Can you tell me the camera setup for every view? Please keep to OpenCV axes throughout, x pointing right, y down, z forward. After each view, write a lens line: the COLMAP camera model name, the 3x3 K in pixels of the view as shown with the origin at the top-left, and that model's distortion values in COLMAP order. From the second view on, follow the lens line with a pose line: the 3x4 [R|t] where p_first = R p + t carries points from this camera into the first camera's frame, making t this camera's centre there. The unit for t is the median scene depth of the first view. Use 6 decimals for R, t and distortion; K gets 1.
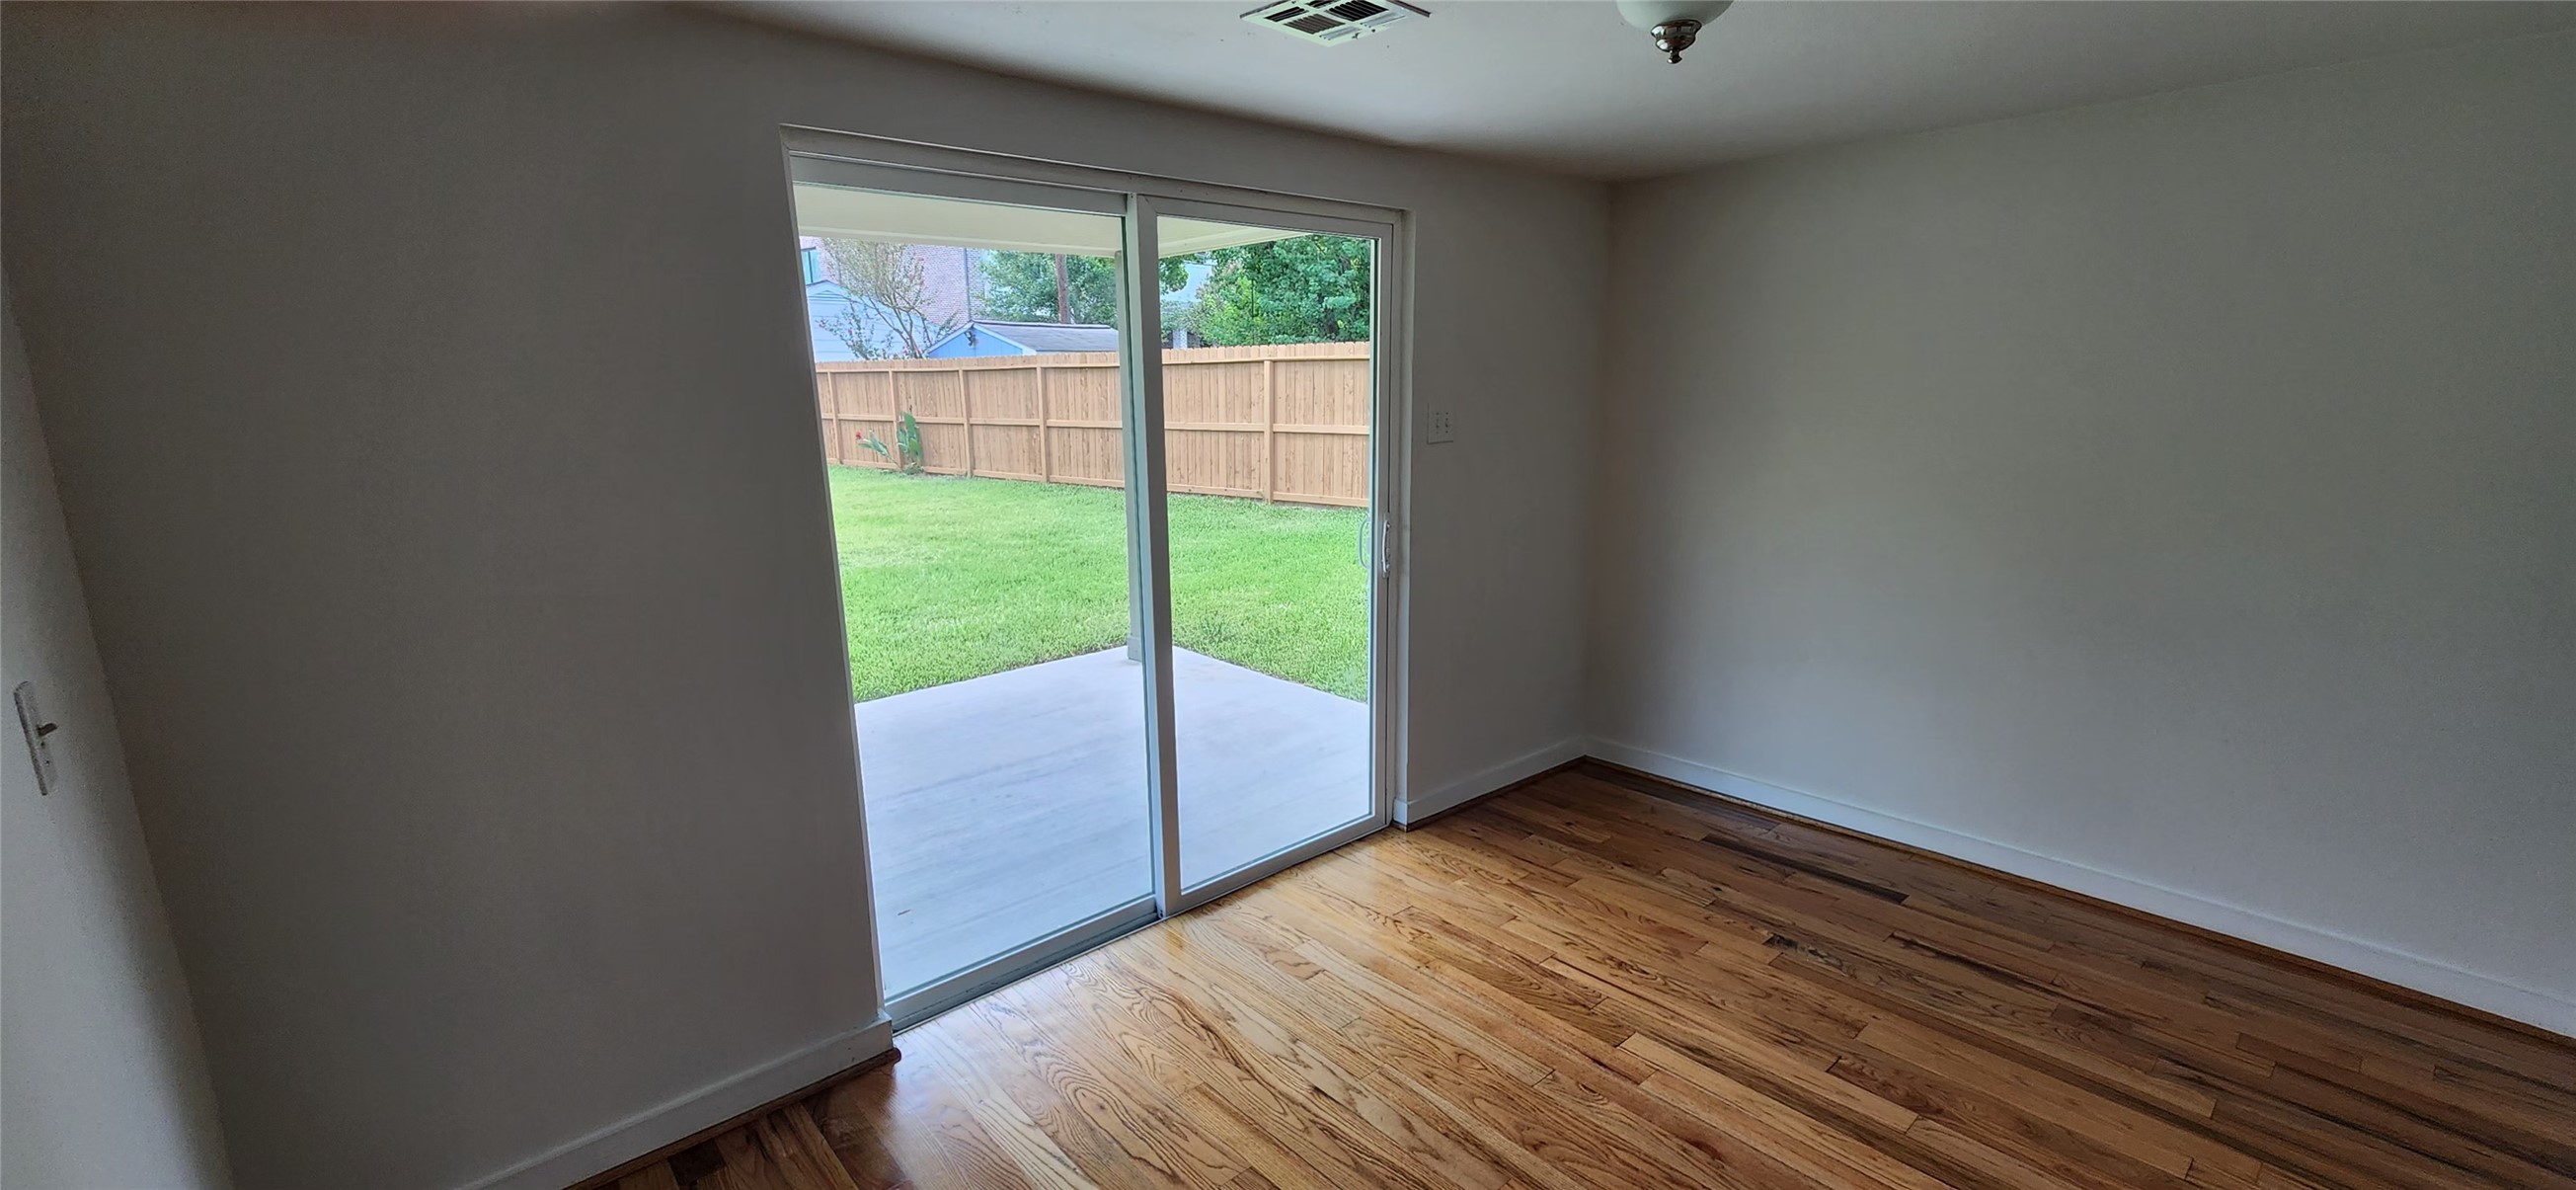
lens RADIAL K [[1052.3, 0, 1298.6], [0, 1052.3, 603.6], [0, 0, 1]] dist [0.002010, 0.000014]
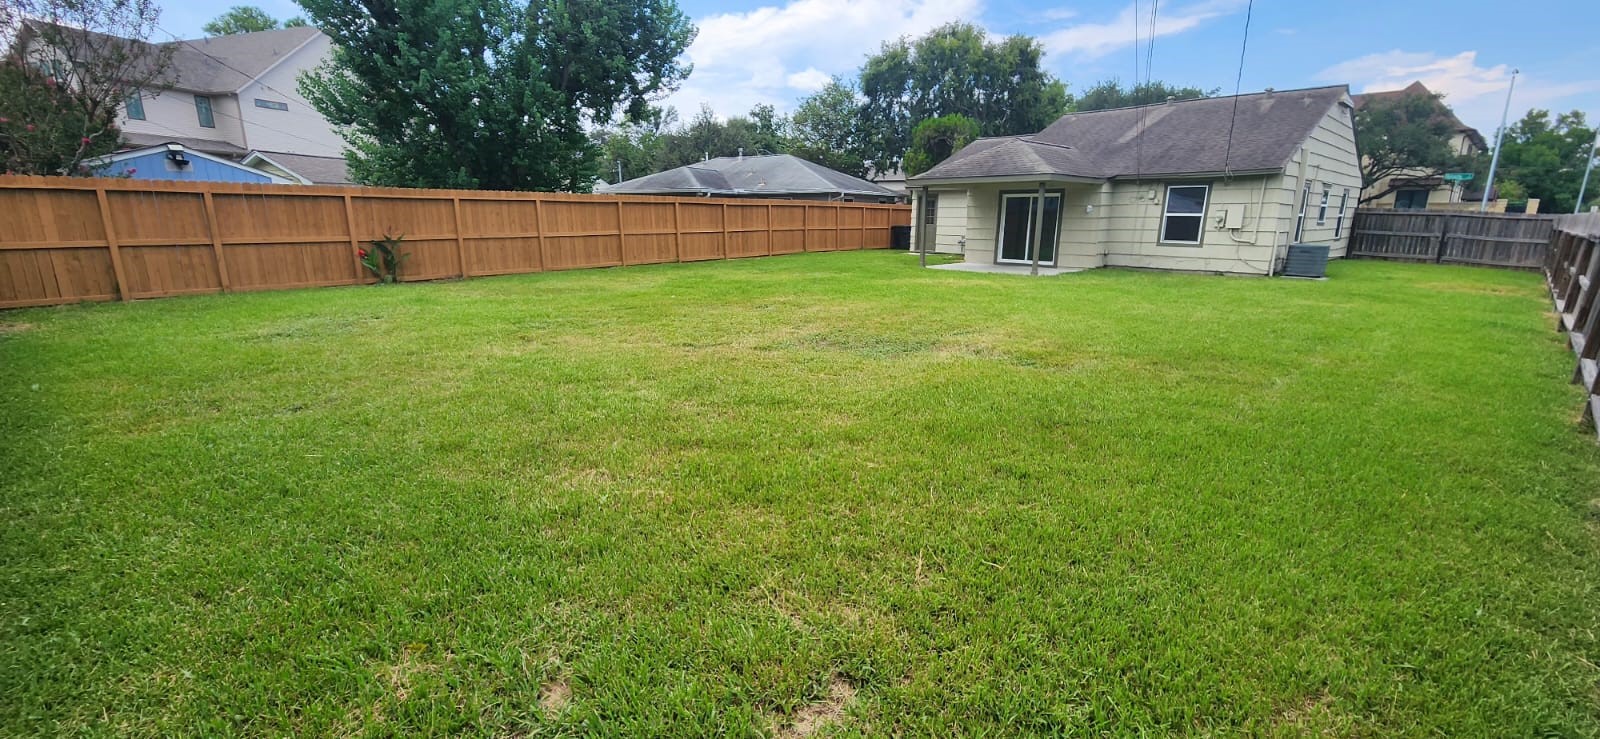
lens RADIAL K [[653.6, 0, 798.7], [0, 653.6, 373.7], [0, 0, 1]] dist [0.002010, 0.000014]
pose [[-0.069609, -0.224402, 0.972007, -1.206312], [0.202239, 0.950963, 0.234027, -0.112932], [-0.976859, 0.212868, -0.020813, 0.618820]]
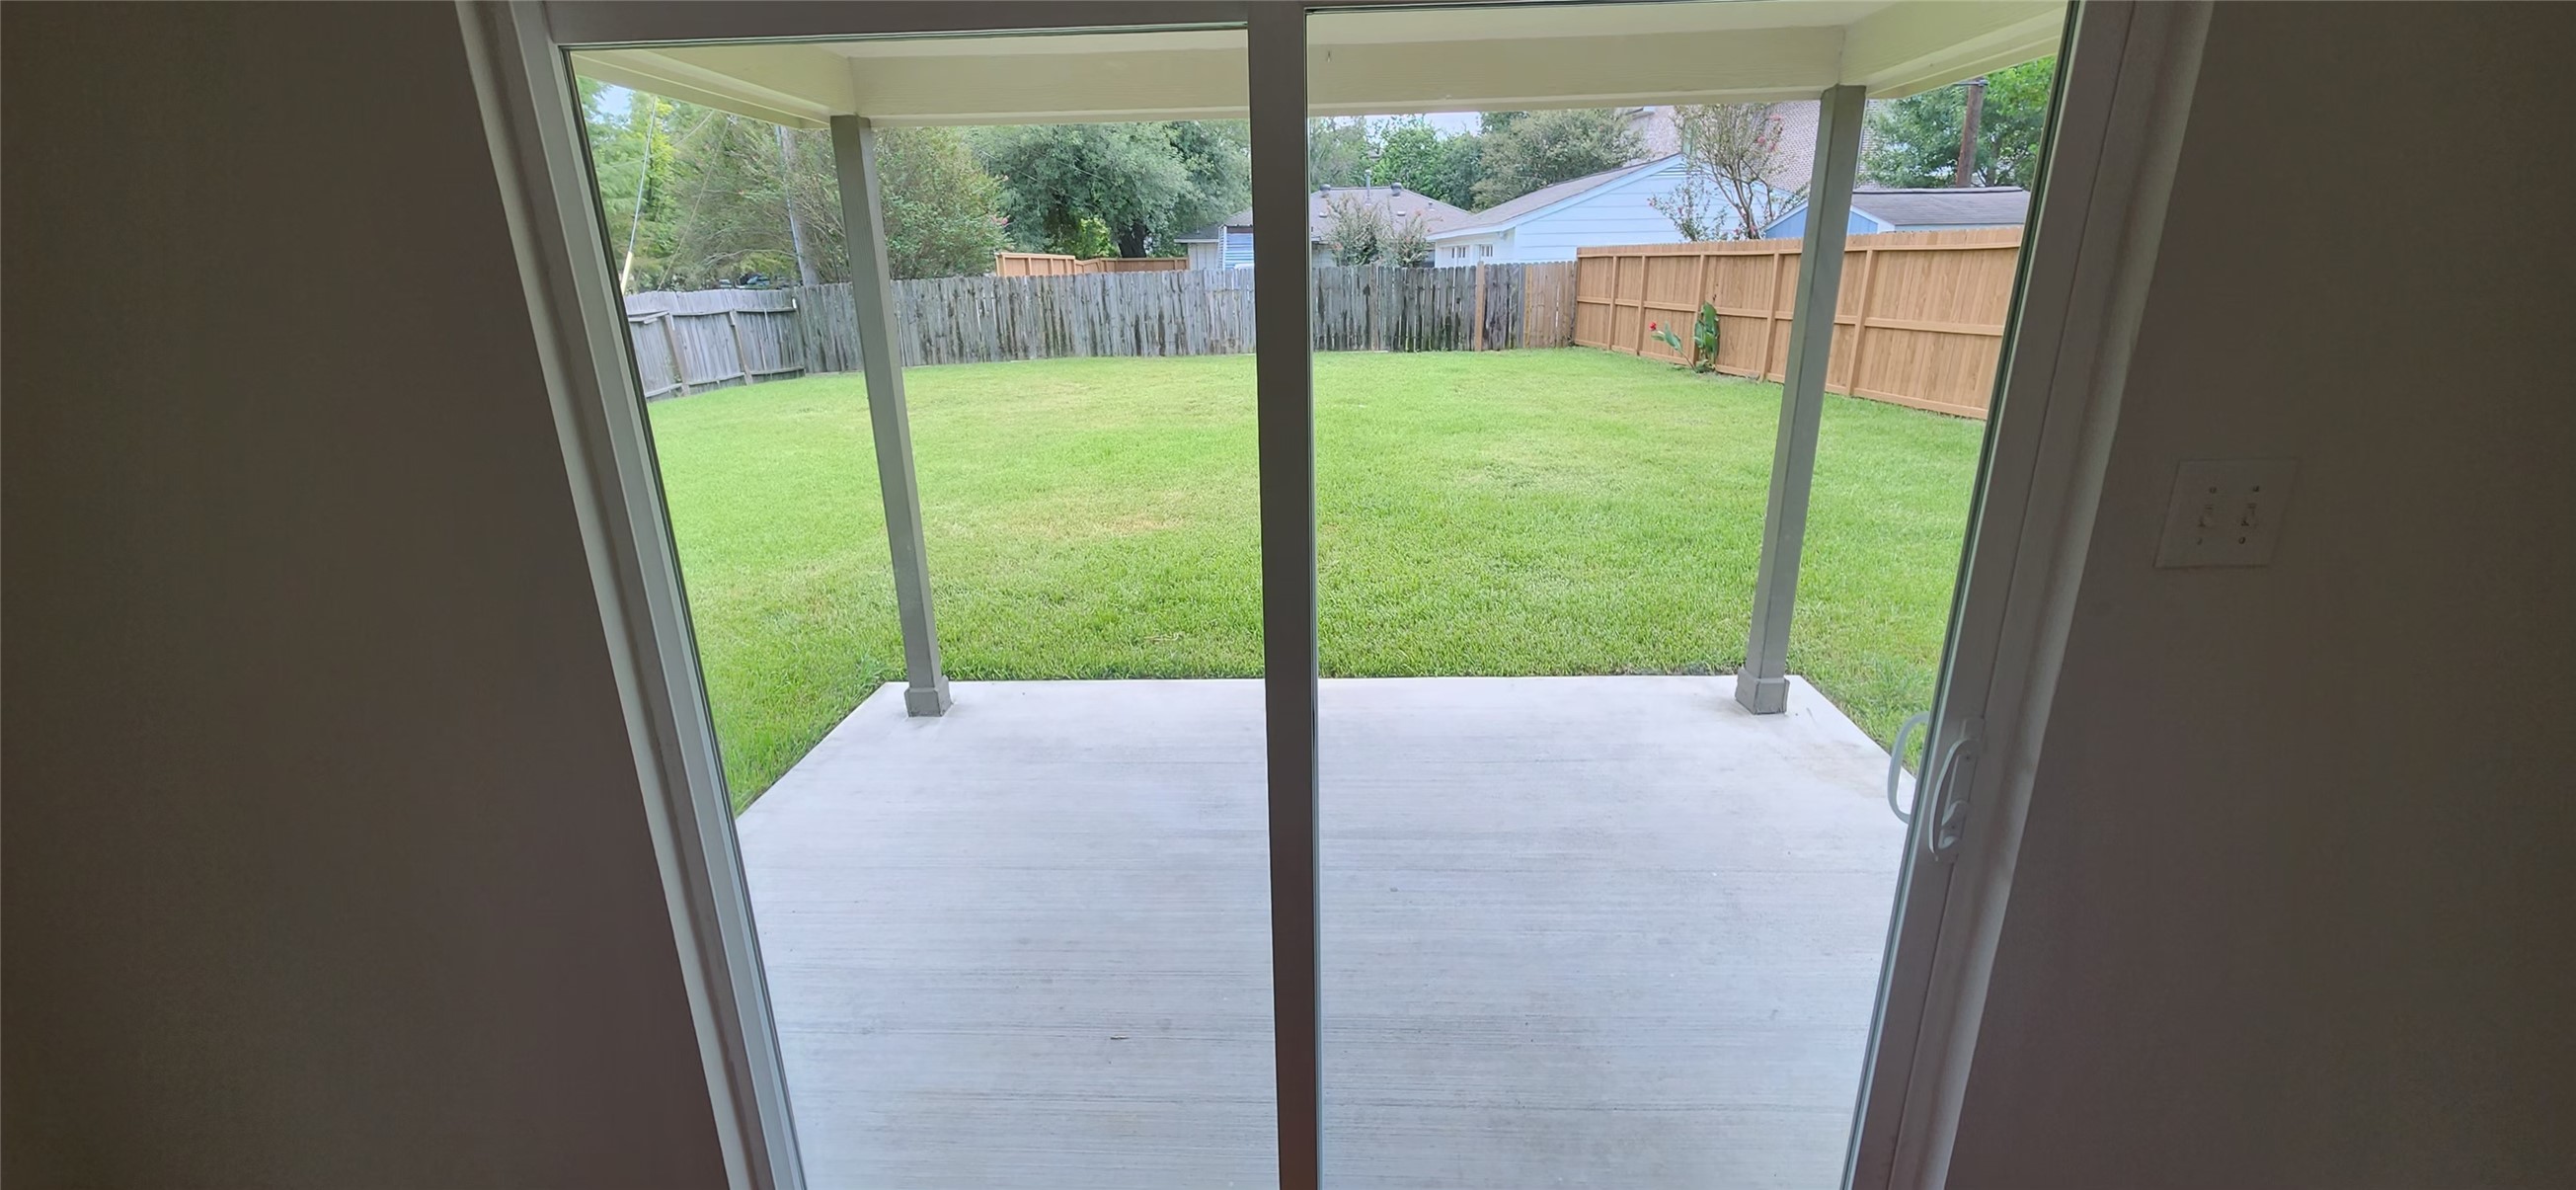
lens RADIAL K [[1052.3, 0, 1285.3], [0, 1052.3, 617.8], [0, 0, 1]] dist [0.002010, 0.000014]
pose [[0.712343, 0.222366, -0.665674, 0.028141], [-0.139488, 0.974415, 0.176233, -0.028769], [0.687831, -0.032684, 0.725135, 0.096689]]
